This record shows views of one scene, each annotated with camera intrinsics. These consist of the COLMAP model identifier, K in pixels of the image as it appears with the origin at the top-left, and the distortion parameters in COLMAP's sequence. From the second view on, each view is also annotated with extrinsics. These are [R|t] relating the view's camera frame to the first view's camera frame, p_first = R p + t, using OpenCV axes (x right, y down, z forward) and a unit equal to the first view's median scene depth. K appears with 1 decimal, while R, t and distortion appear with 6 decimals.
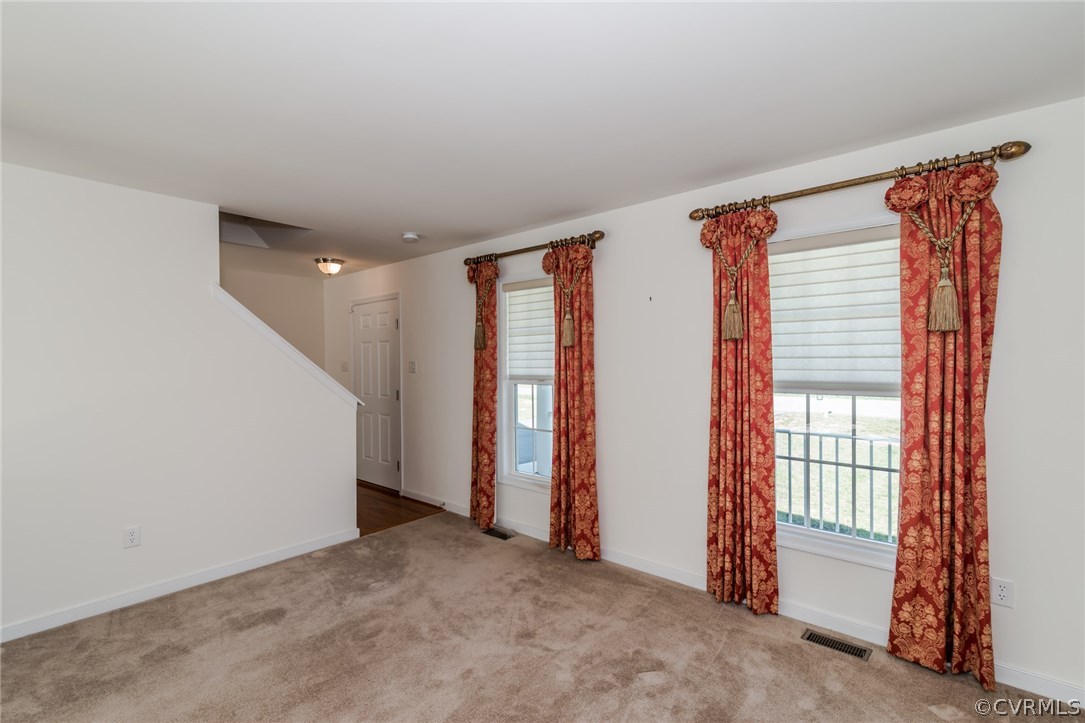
lens RADIAL K [[494.3, 0, 537.6], [0, 494.3, 366.8], [0, 0, 1]] dist [0.000271, 0.000158]
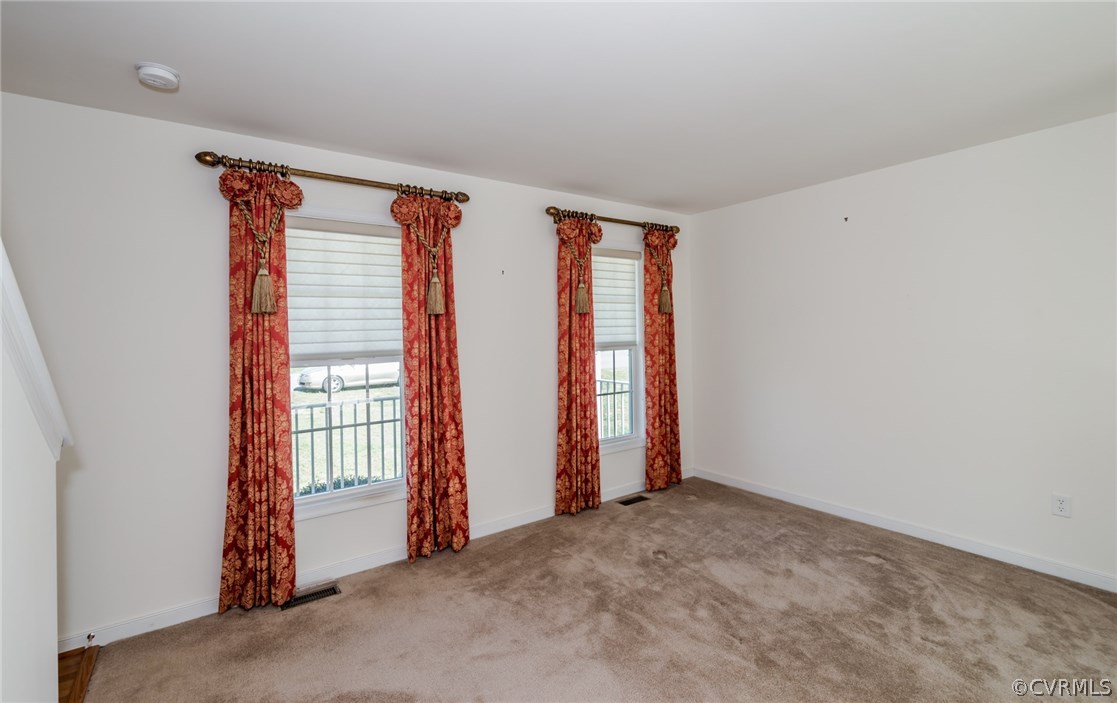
lens RADIAL K [[505.7, 0, 508.2], [0, 505.7, 332.4], [0, 0, 1]] dist [-0.000495, 0.001257]
pose [[0.249086, -0.003865, 0.968474, -0.552913], [0.028455, 0.999590, -0.003330, -0.001957], [-0.968063, 0.028388, 0.249094, 0.475869]]
